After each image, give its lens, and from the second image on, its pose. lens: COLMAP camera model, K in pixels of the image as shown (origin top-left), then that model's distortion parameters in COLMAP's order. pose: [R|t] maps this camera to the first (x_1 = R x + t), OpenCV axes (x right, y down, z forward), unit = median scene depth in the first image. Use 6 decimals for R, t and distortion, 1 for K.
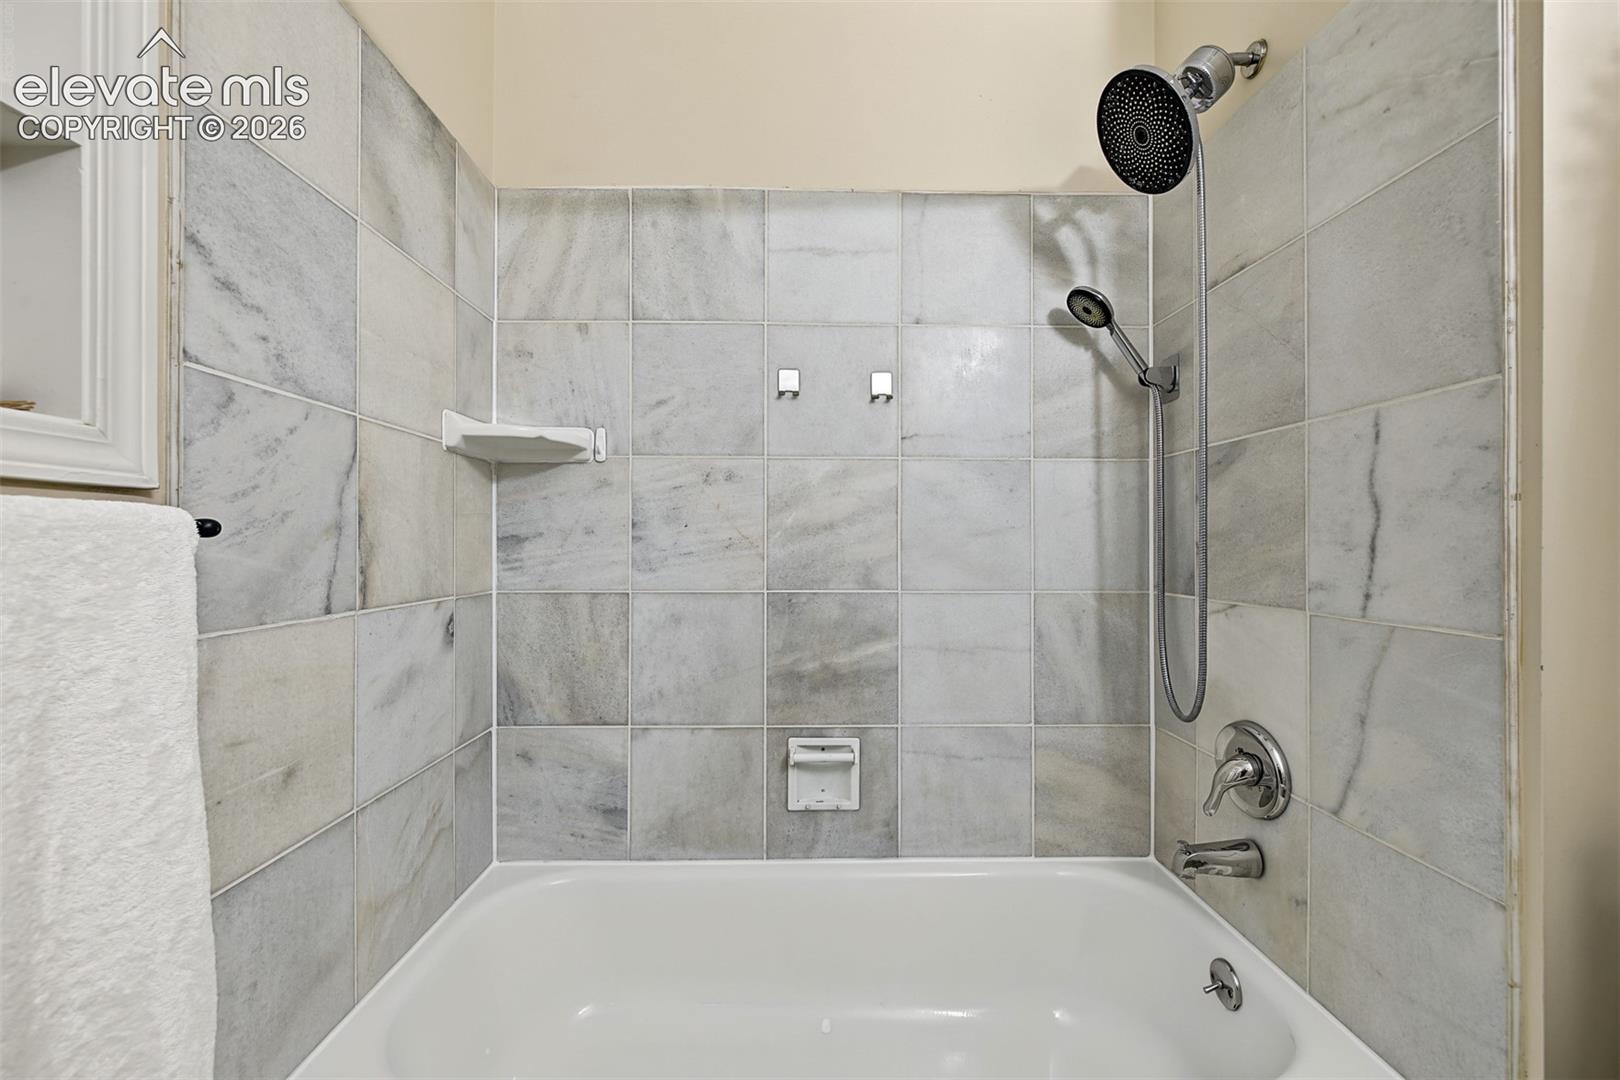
lens RADIAL K [[690.3, 0, 807.5], [0, 690.3, 540.4], [0, 0, 1]] dist [0.006805, -0.000500]
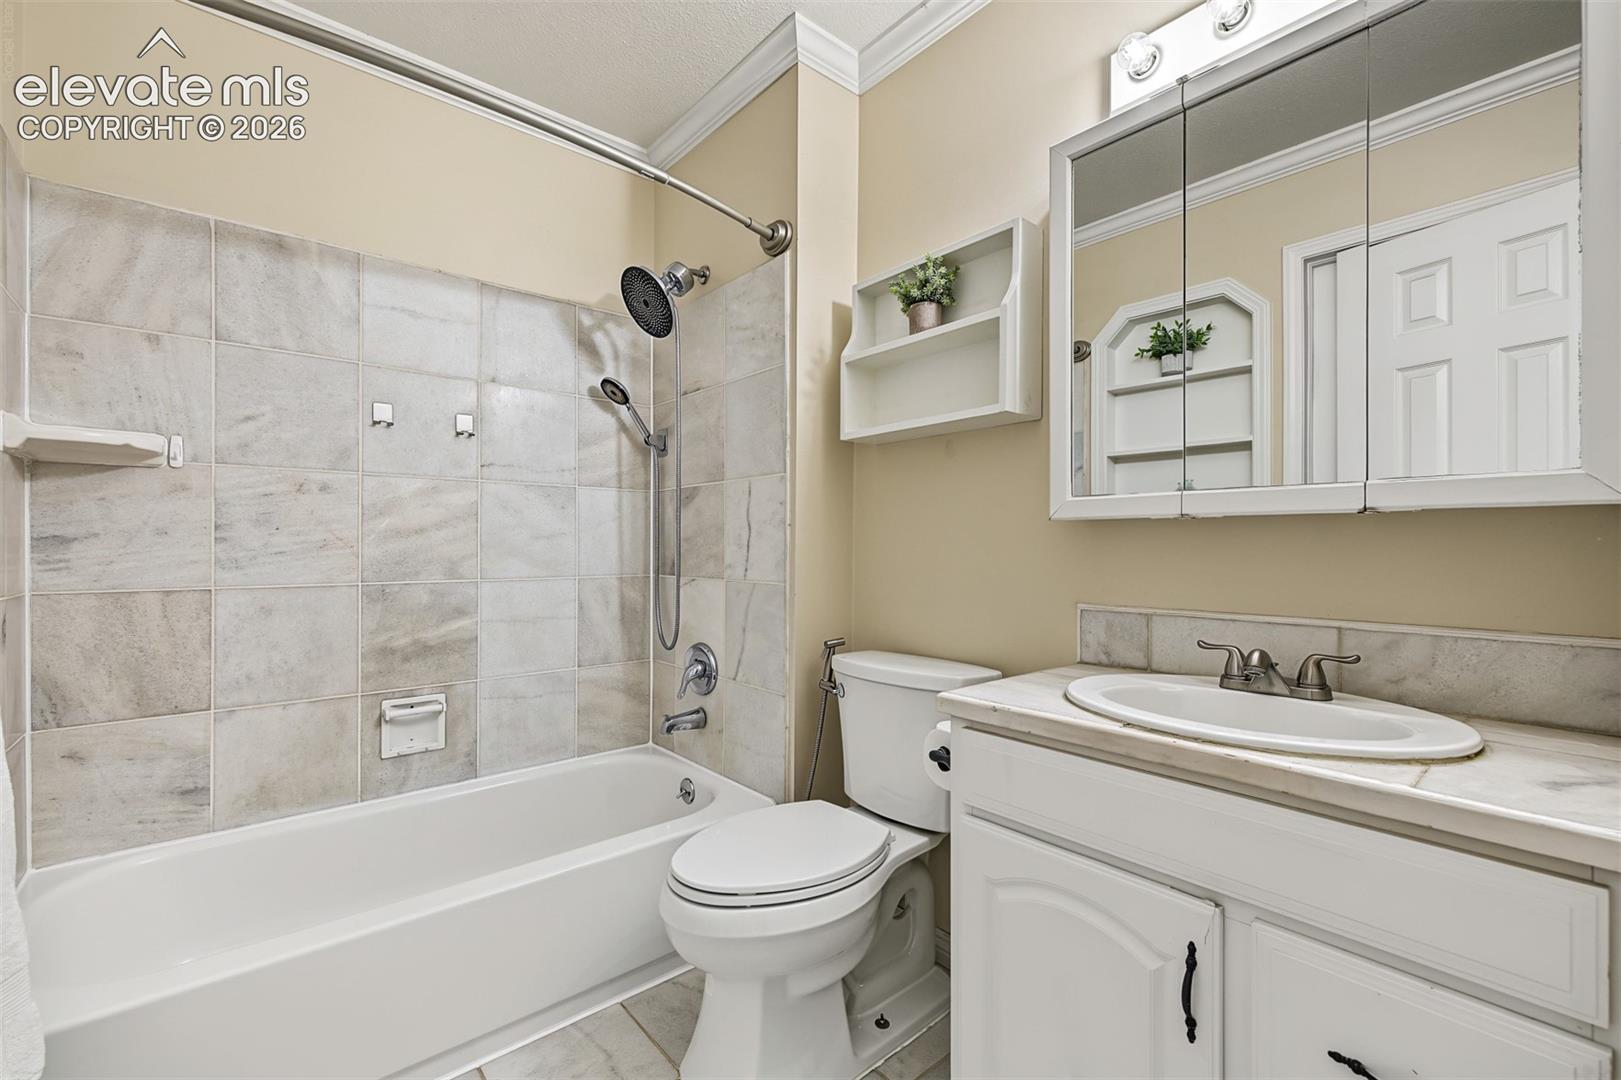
lens RADIAL K [[690.7, 0, 808.0], [0, 690.7, 540.4], [0, 0, 1]] dist [0.006805, -0.000500]
pose [[0.777610, 0.004524, 0.628730, -0.216173], [-0.003580, 0.999990, -0.002768, -0.001682], [-0.628736, -0.000098, 0.777619, -0.450064]]
